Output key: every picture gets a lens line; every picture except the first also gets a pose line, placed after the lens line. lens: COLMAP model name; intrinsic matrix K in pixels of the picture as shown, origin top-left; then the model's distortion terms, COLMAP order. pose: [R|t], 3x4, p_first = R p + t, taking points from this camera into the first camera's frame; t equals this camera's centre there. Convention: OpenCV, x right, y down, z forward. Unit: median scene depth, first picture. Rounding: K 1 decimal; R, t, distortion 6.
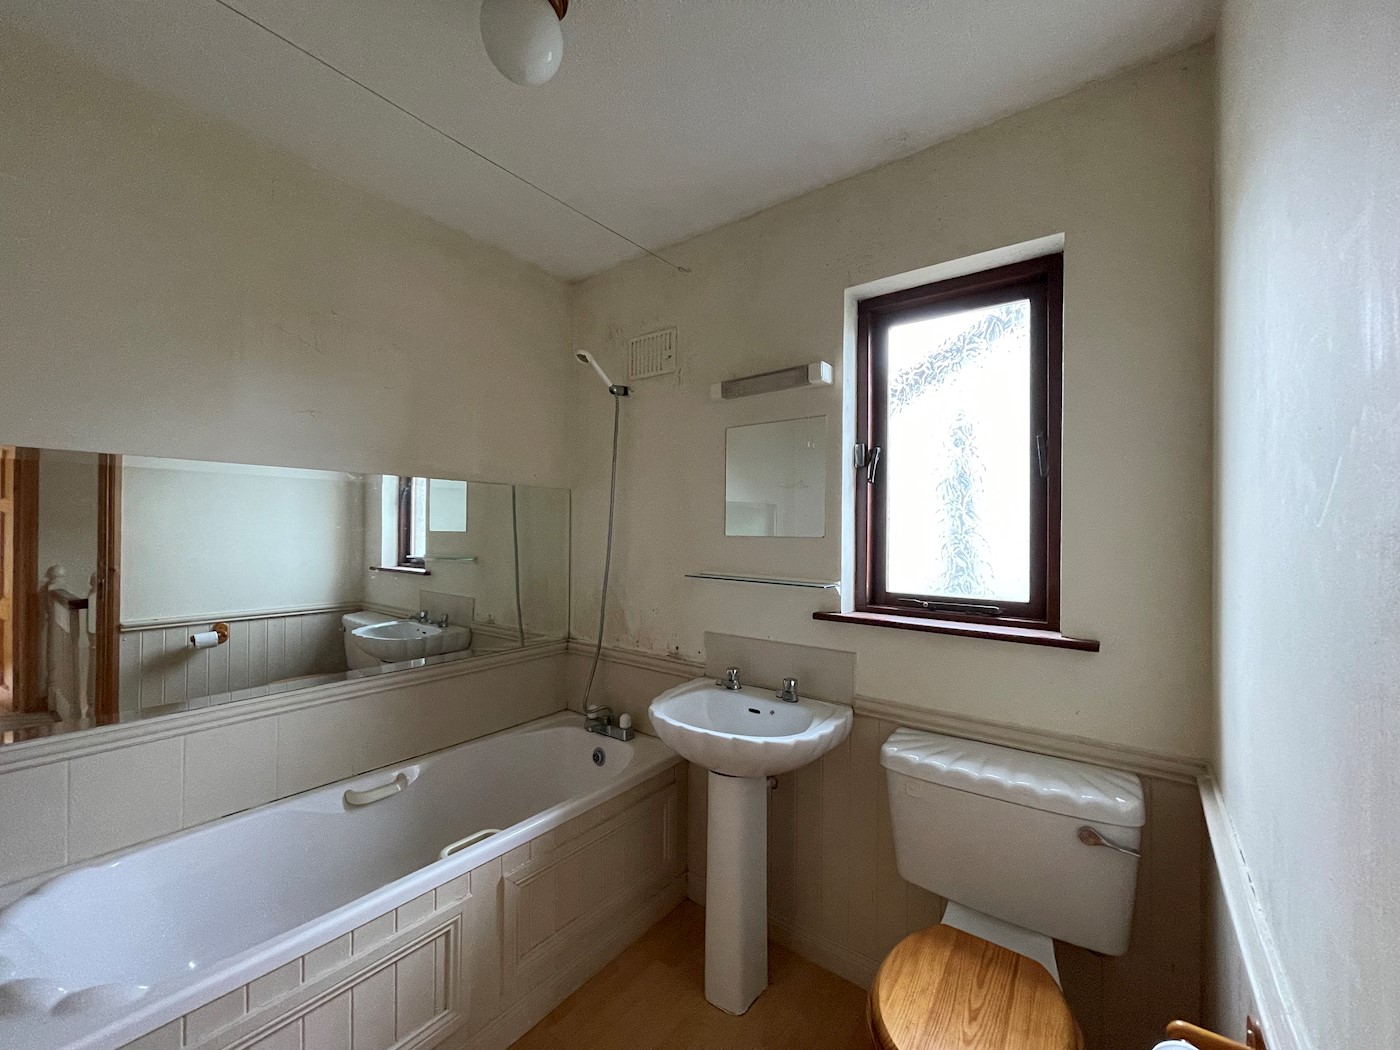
lens RADIAL K [[564.6, 0, 696.5], [0, 564.6, 525.8], [0, 0, 1]] dist [0.001629, -0.000331]
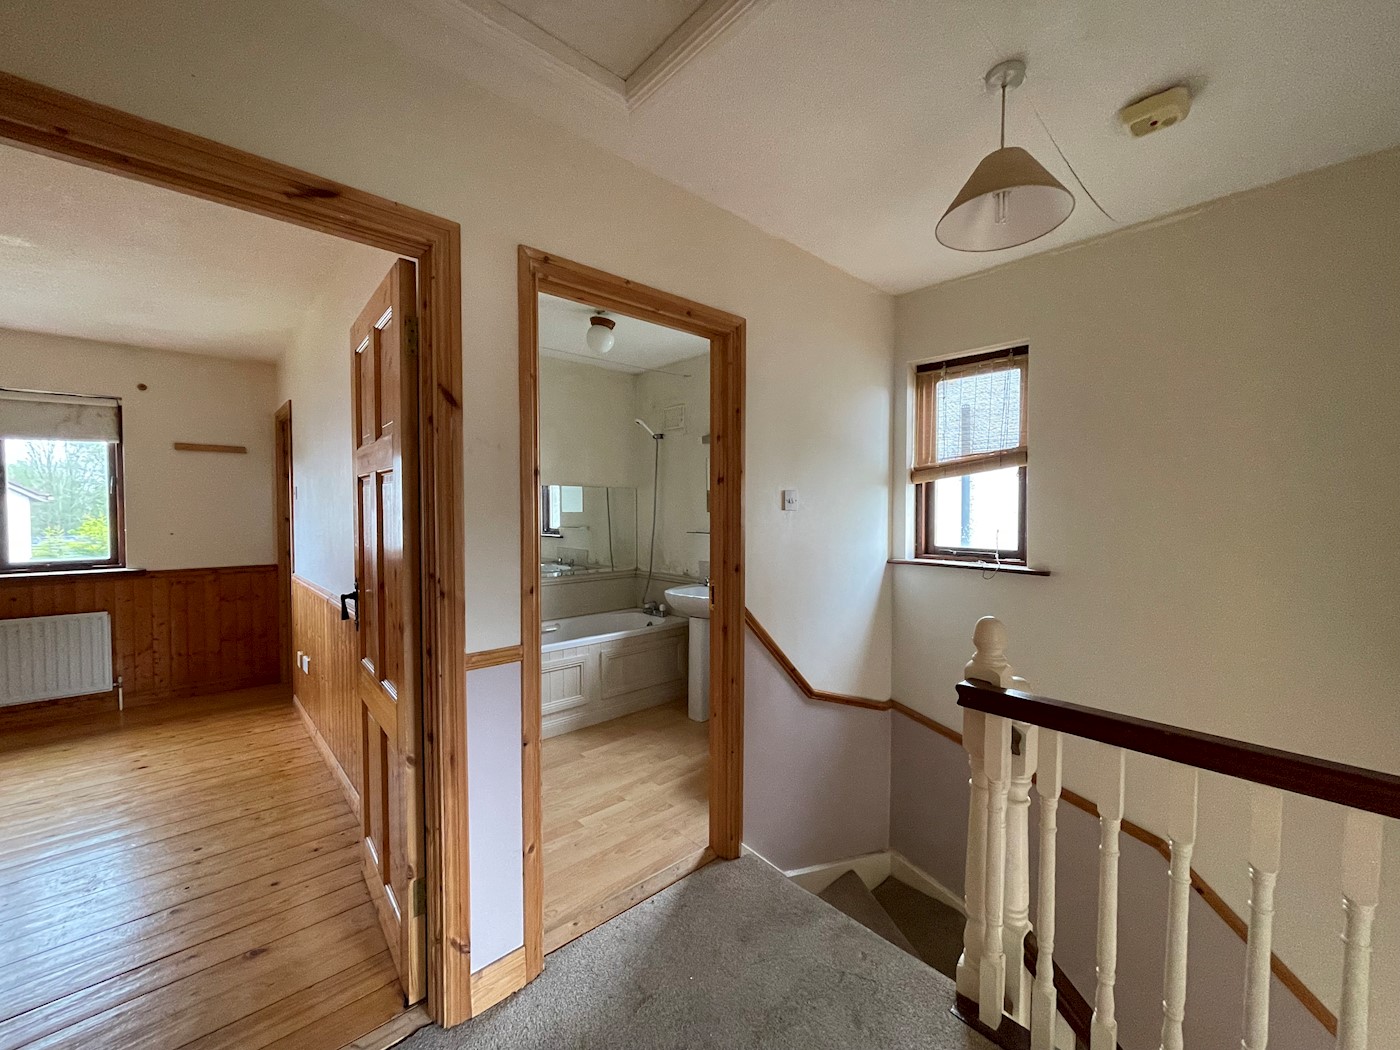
lens RADIAL K [[564.6, 0, 696.5], [0, 564.6, 525.8], [0, 0, 1]] dist [0.001629, -0.000331]
pose [[0.983388, -0.006598, -0.181395, 0.321360], [0.012749, 0.999382, 0.032765, 0.000150], [0.181067, -0.034533, 0.982864, -0.822938]]
